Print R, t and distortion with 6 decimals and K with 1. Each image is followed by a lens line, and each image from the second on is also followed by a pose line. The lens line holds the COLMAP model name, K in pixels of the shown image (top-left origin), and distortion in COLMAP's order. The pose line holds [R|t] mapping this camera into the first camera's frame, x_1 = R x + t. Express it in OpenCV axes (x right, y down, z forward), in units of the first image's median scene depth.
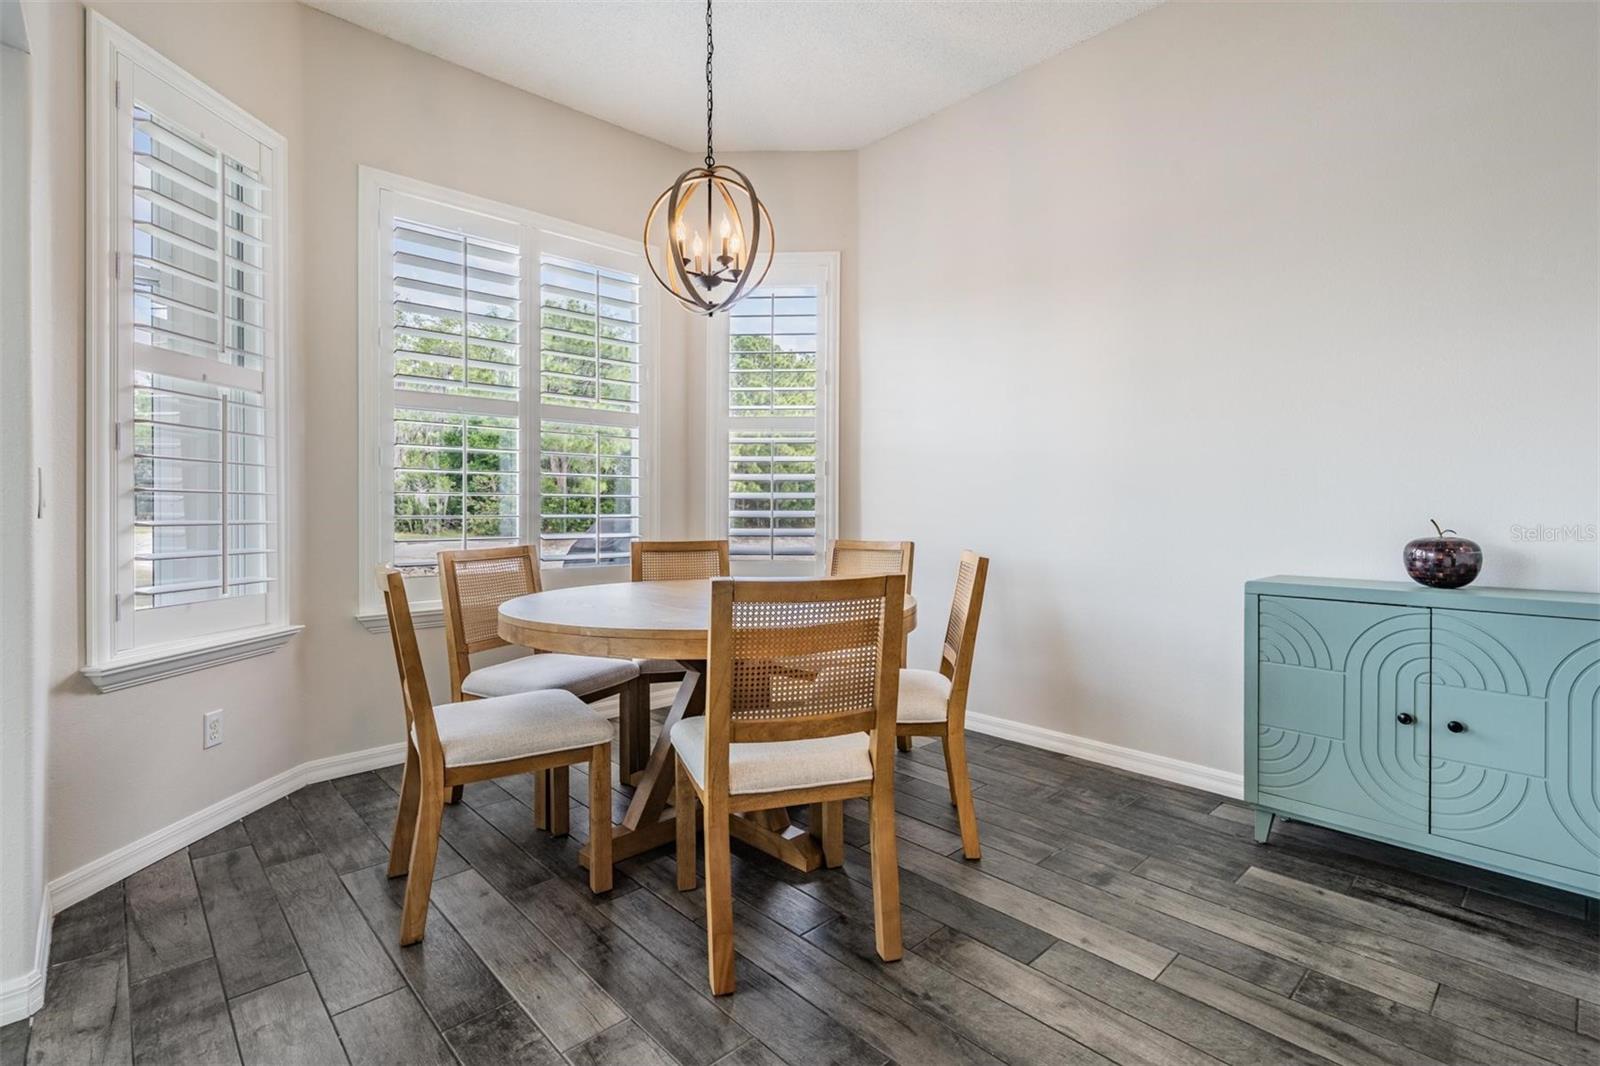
lens RADIAL K [[729.1, 0, 798.4], [0, 729.1, 521.9], [0, 0, 1]] dist [0.003285, -0.000605]
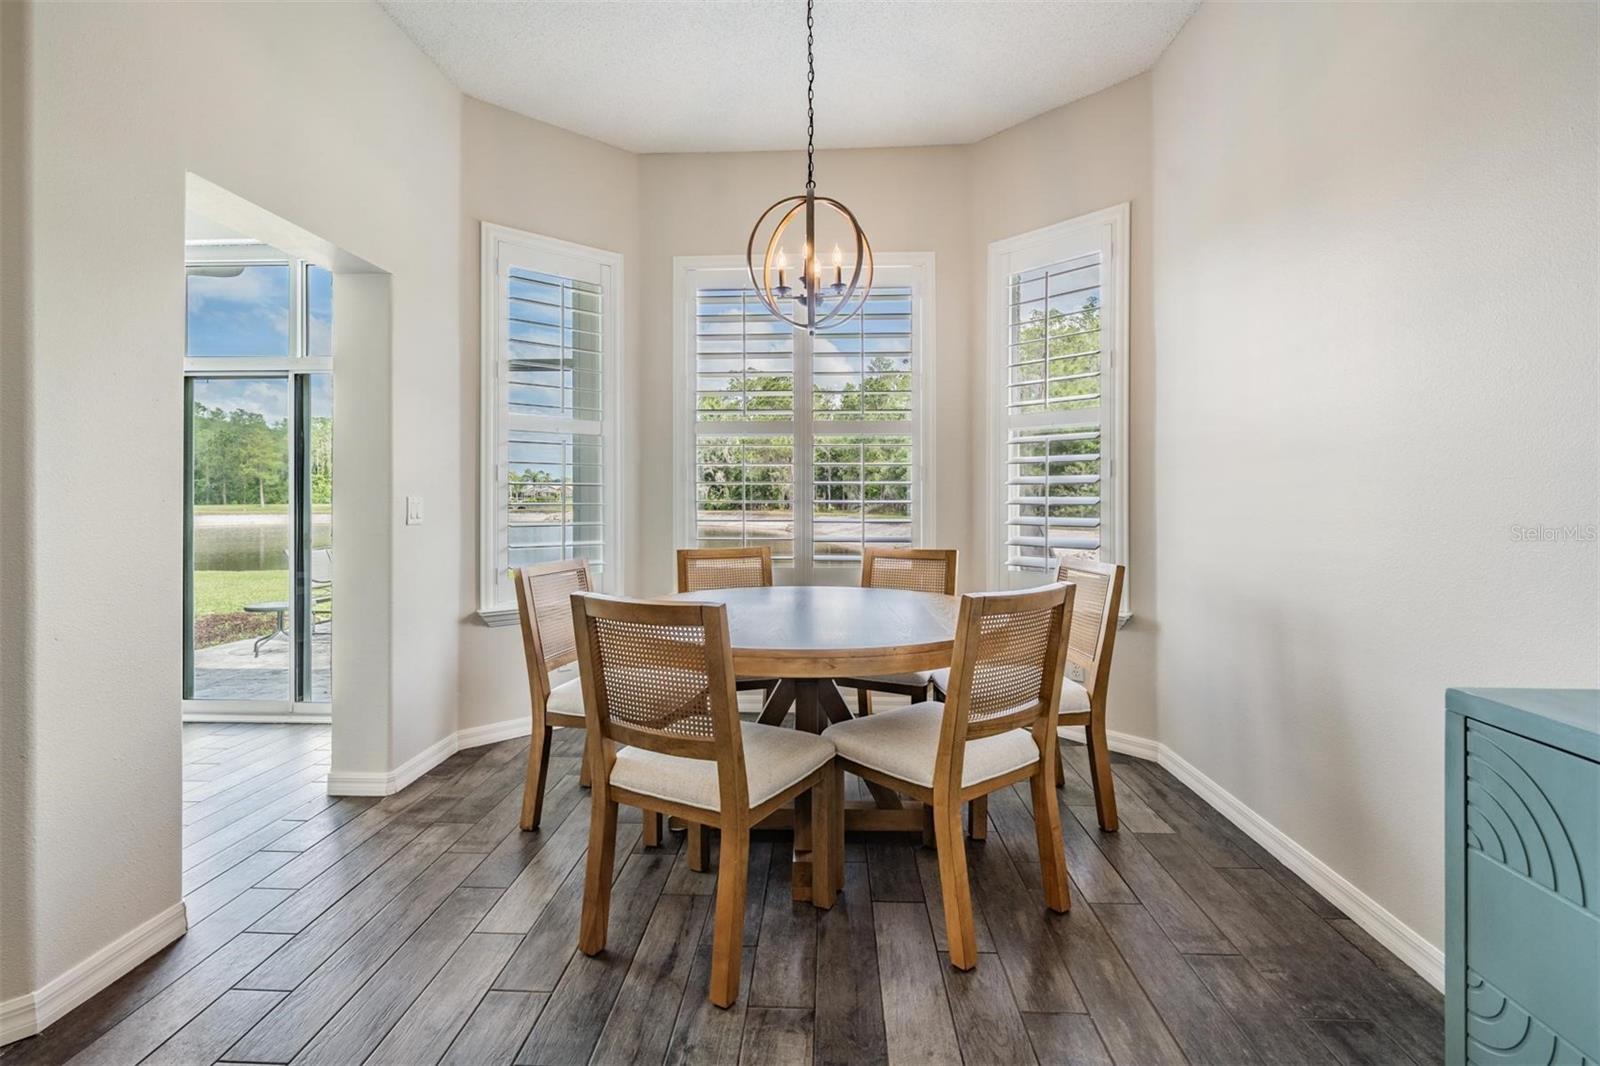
lens RADIAL K [[729.1, 0, 807.7], [0, 729.1, 507.4], [0, 0, 1]] dist [0.003285, -0.000605]
pose [[0.707091, 0.010234, -0.707049, 0.610611], [-0.011848, 0.999926, 0.002625, -0.042415], [0.707024, 0.006521, 0.707160, 0.272082]]
